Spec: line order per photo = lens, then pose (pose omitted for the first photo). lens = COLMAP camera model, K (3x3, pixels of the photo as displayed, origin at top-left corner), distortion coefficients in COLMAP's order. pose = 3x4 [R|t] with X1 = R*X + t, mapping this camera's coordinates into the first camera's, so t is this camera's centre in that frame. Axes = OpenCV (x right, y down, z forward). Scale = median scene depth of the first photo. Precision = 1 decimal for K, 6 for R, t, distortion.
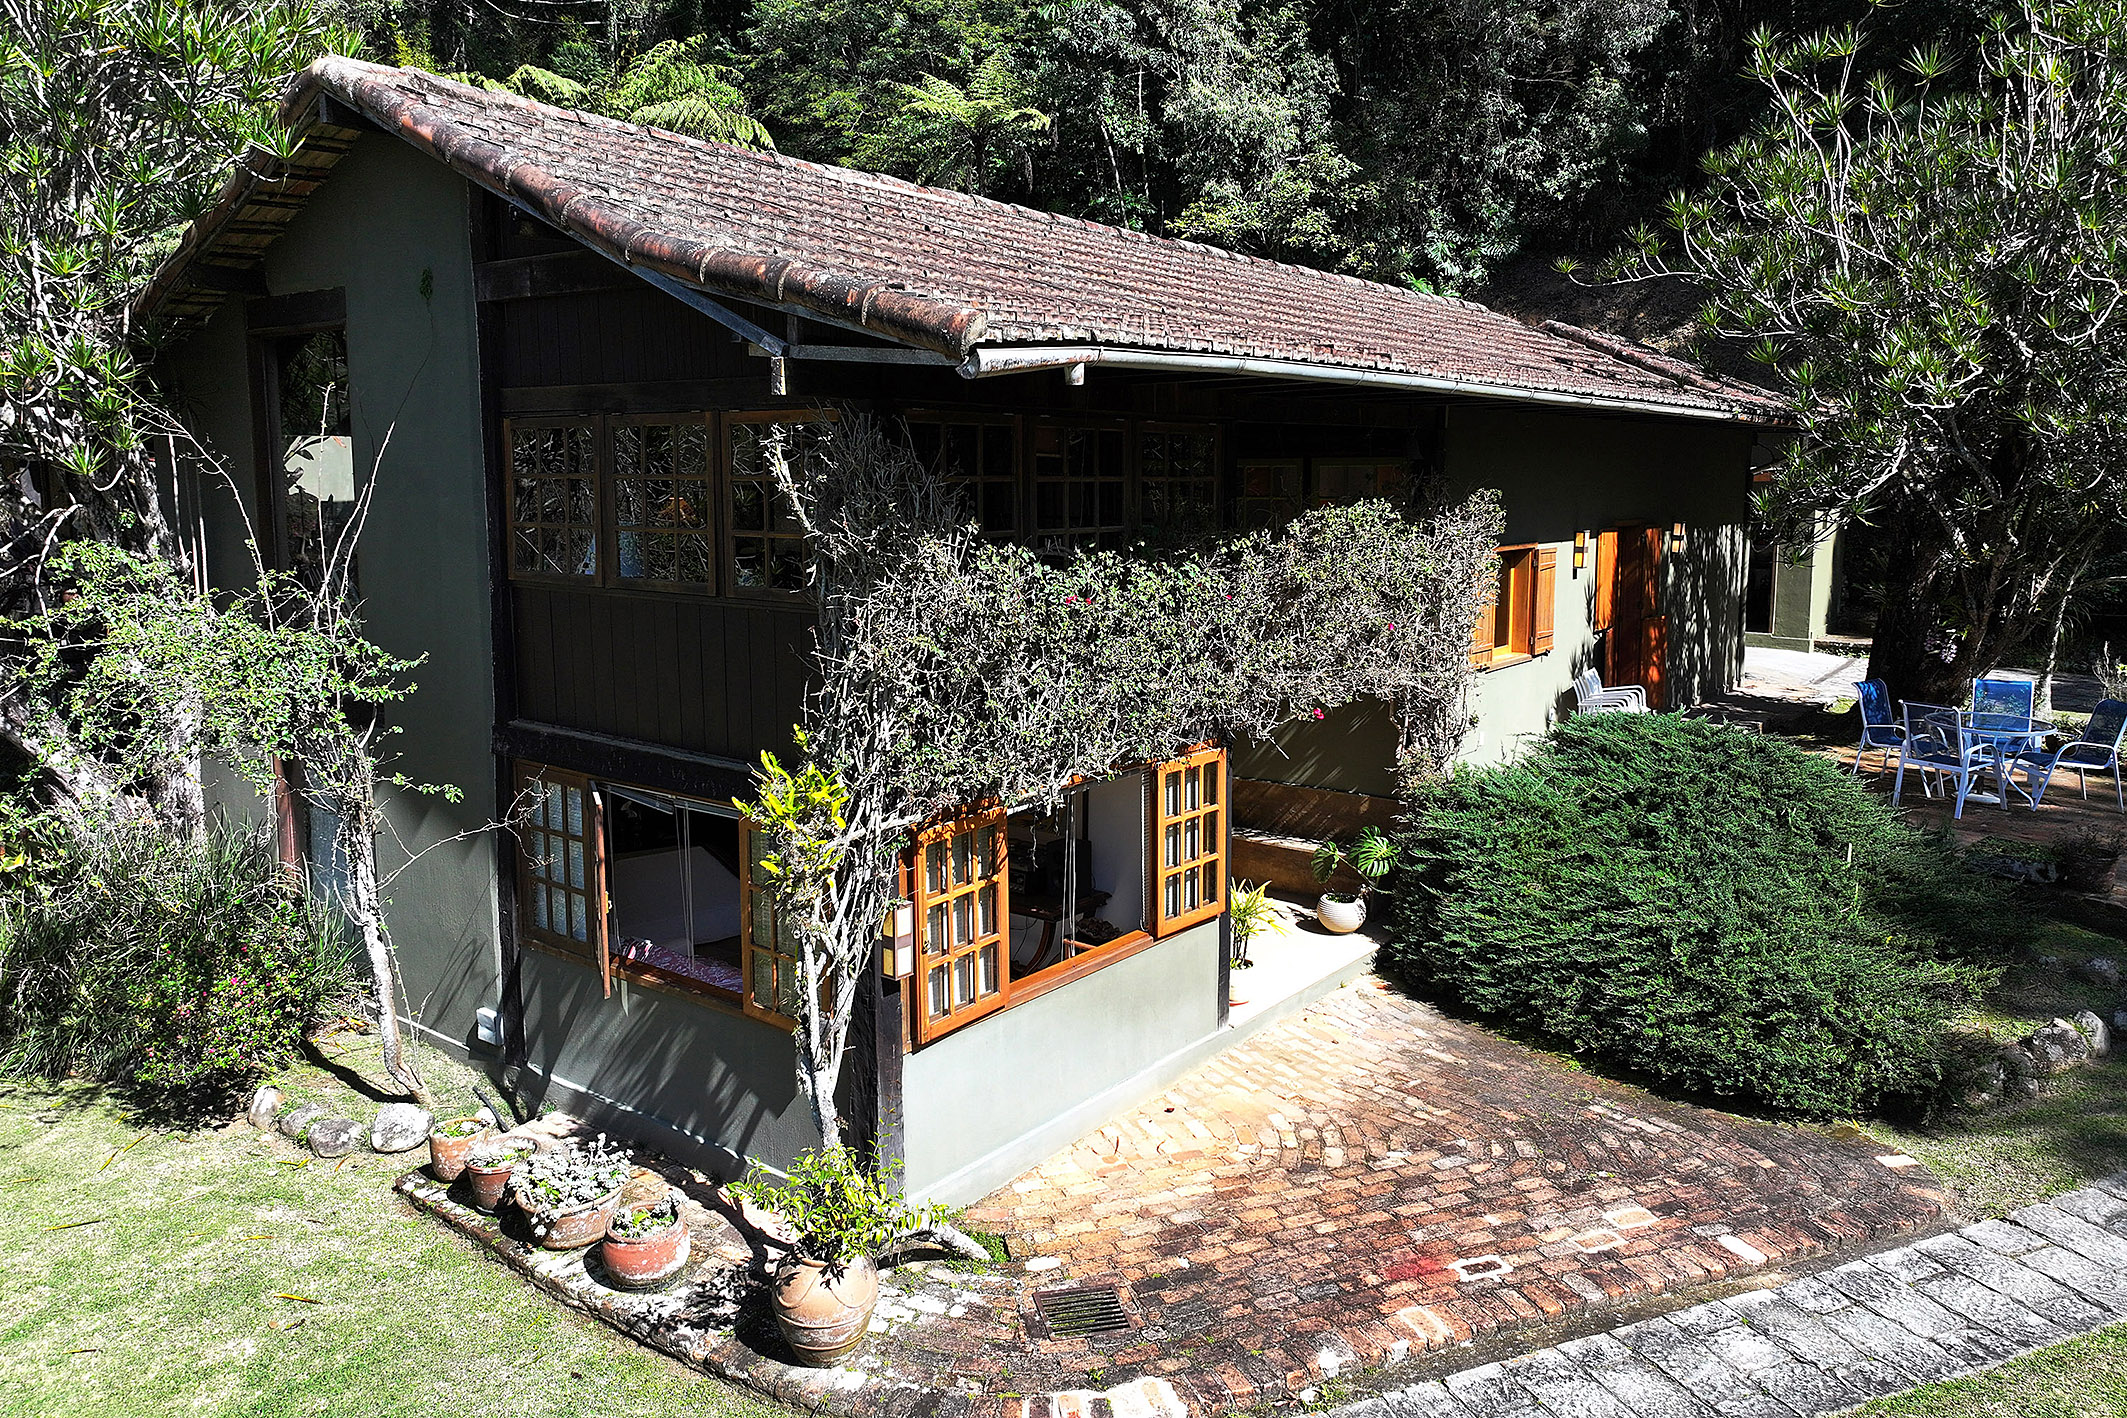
lens RADIAL K [[1486.8, 0, 1063.4], [0, 1486.8, 705.0], [0, 0, 1]] dist [0.006943, -0.001186]
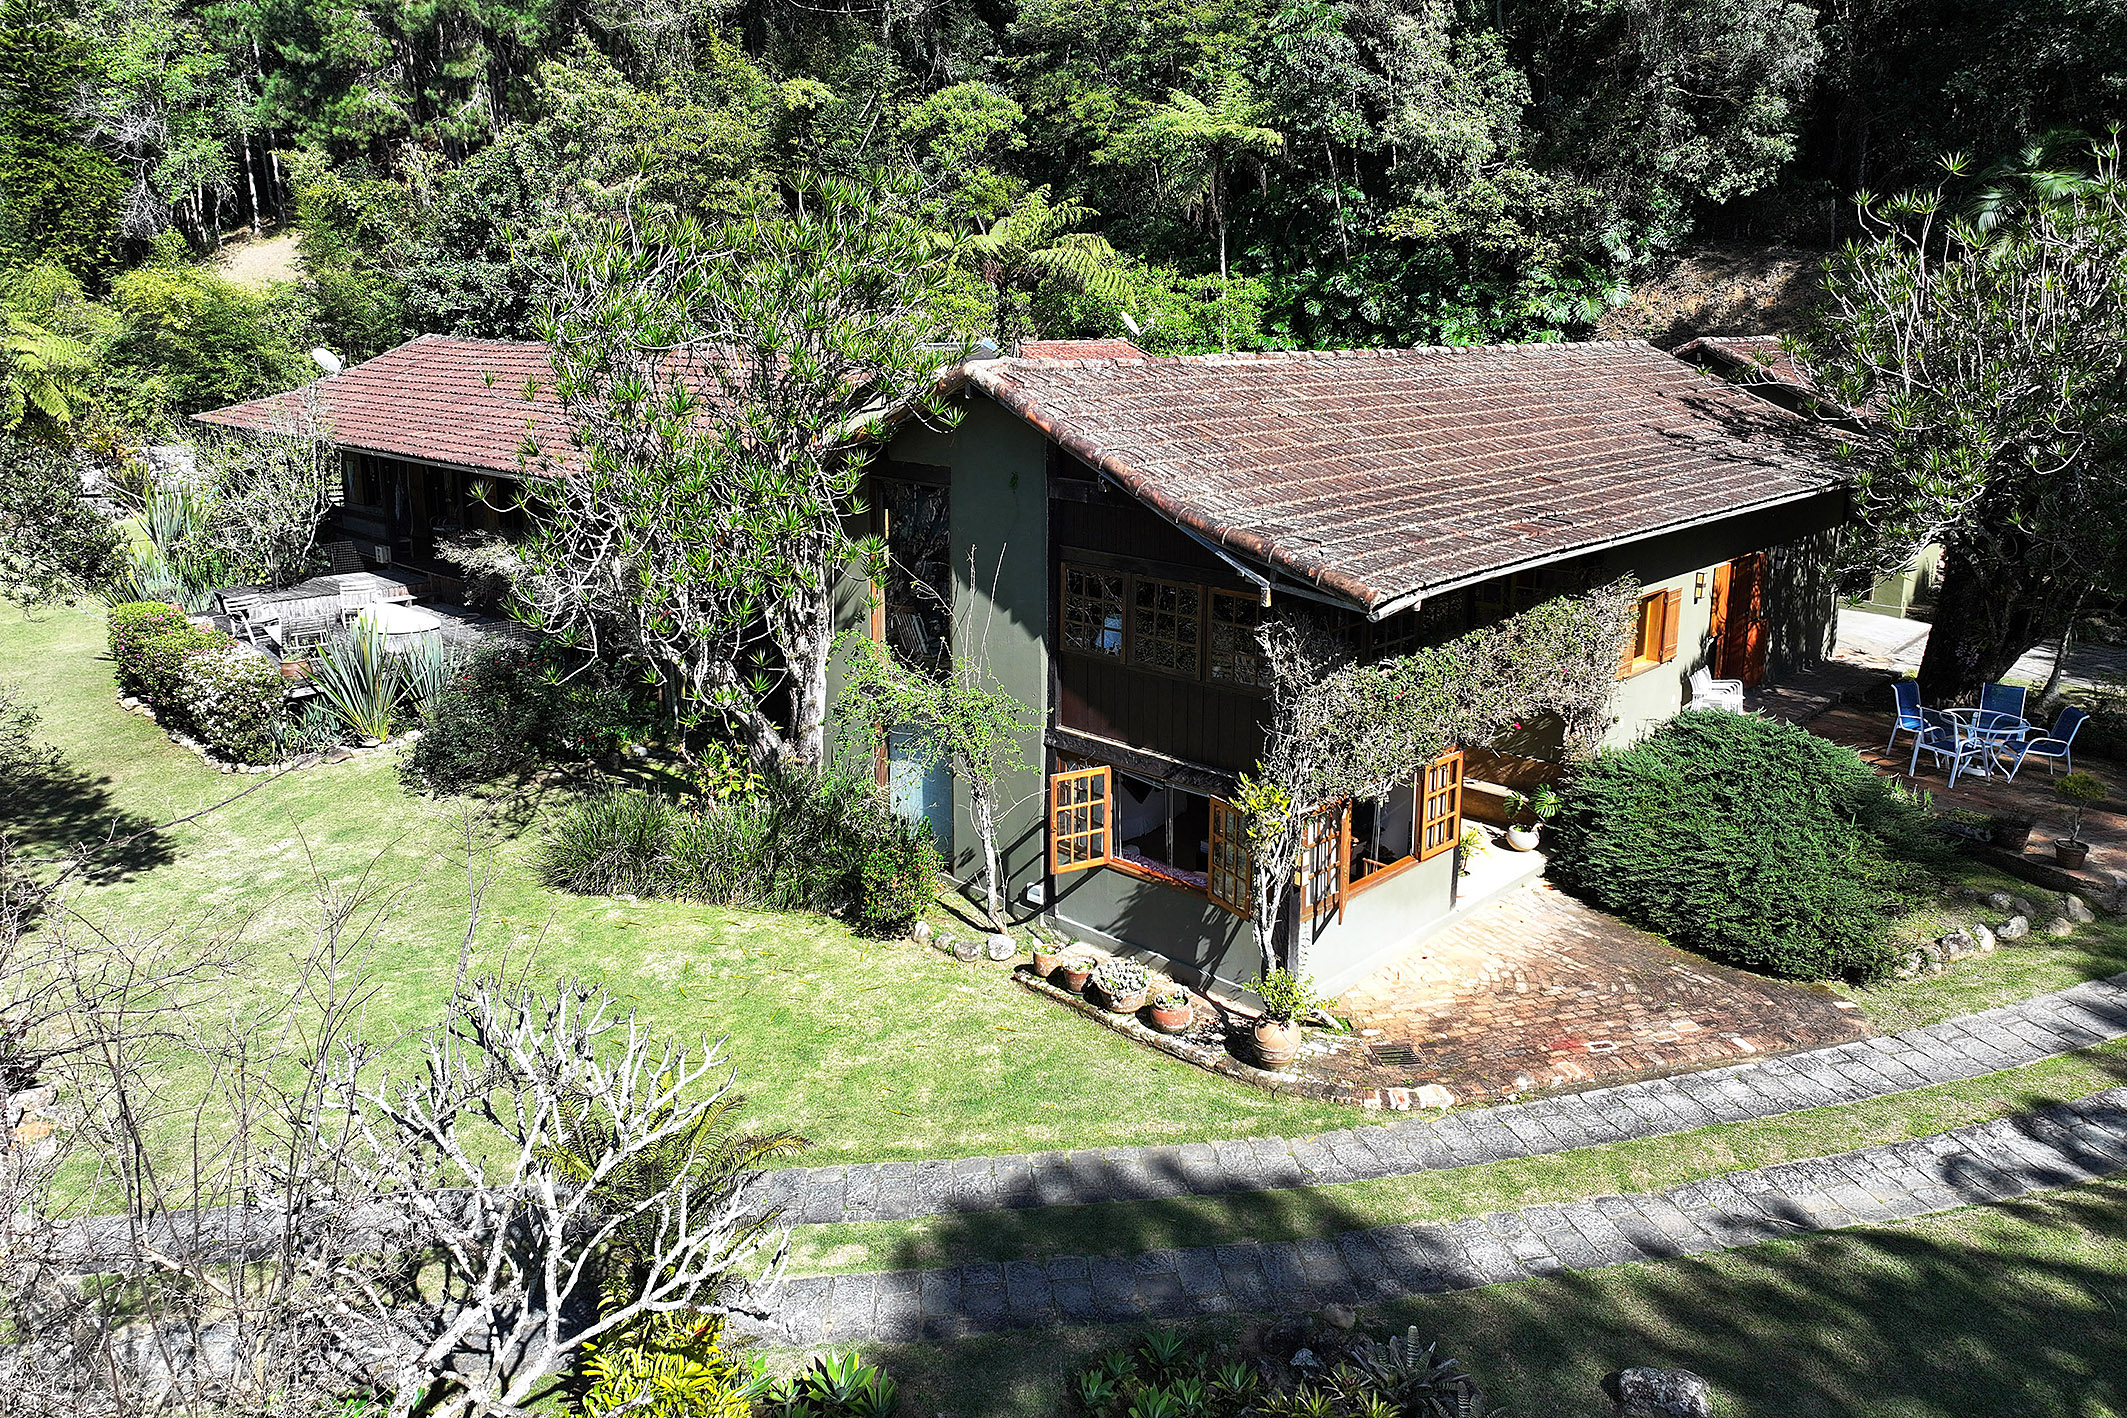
lens RADIAL K [[1486.8, 0, 1049.1], [0, 1486.8, 651.9], [0, 0, 1]] dist [0.006943, -0.001186]
pose [[0.994388, 0.025341, -0.102711, -0.207579], [-0.017480, 0.996899, 0.076726, -0.225408], [0.104337, -0.074500, 0.991748, -0.801402]]
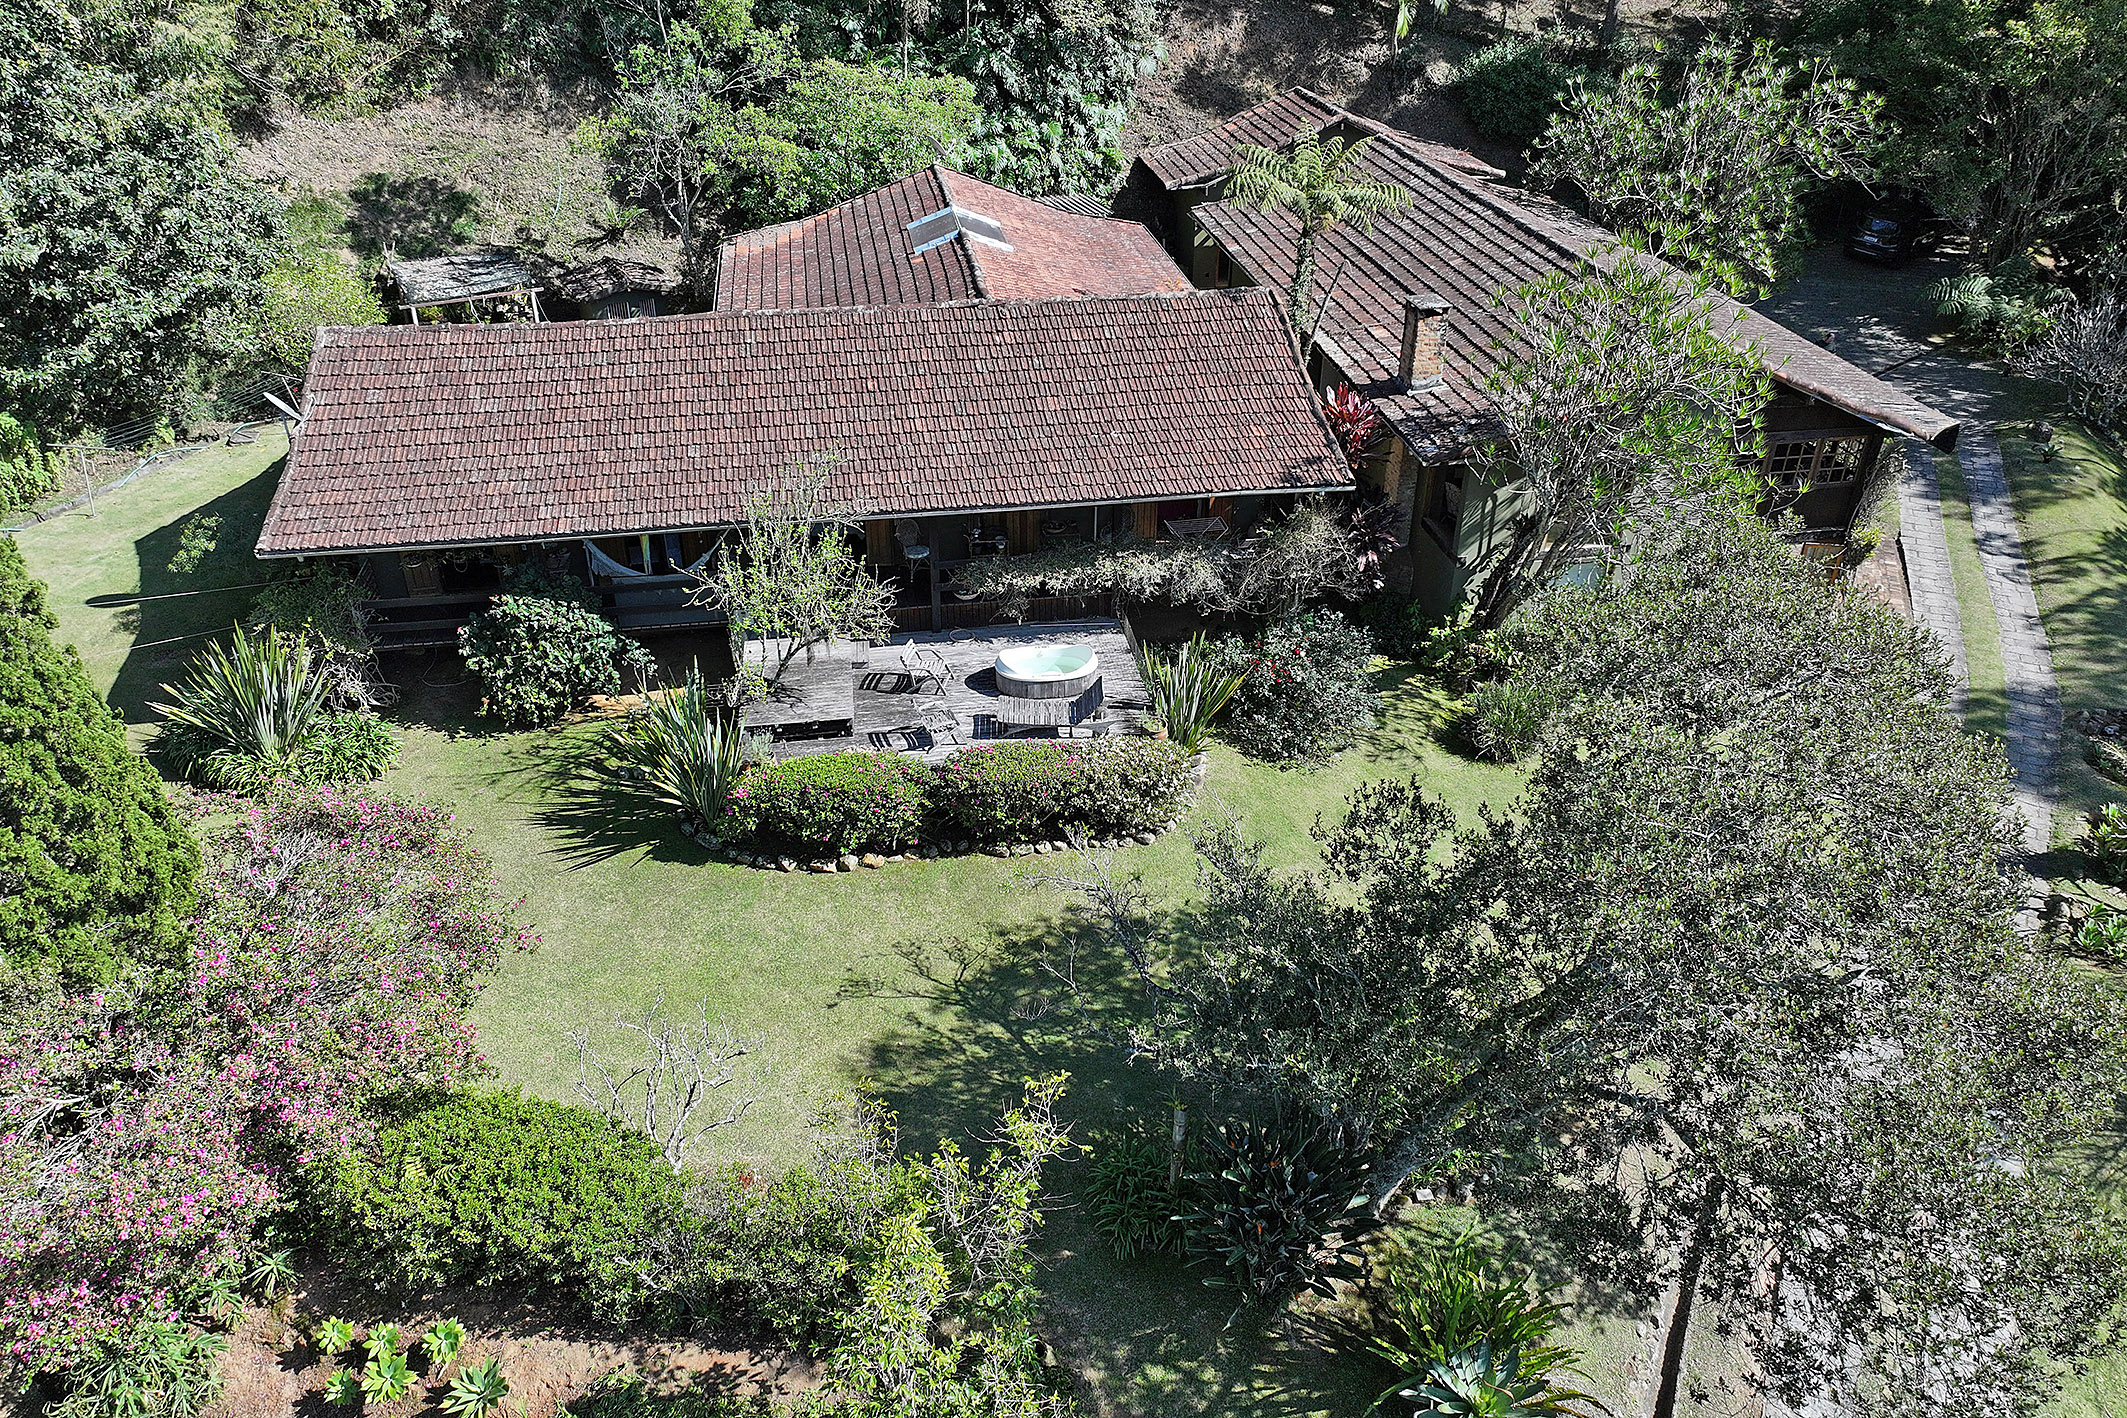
lens RADIAL K [[1486.8, 0, 1062.9], [0, 1486.8, 709.4], [0, 0, 1]] dist [0.006943, -0.001186]
pose [[0.675888, -0.390764, 0.624884, -3.448763], [0.107589, 0.891100, 0.440869, -1.206251], [-0.729109, -0.230747, 0.644326, -0.067082]]
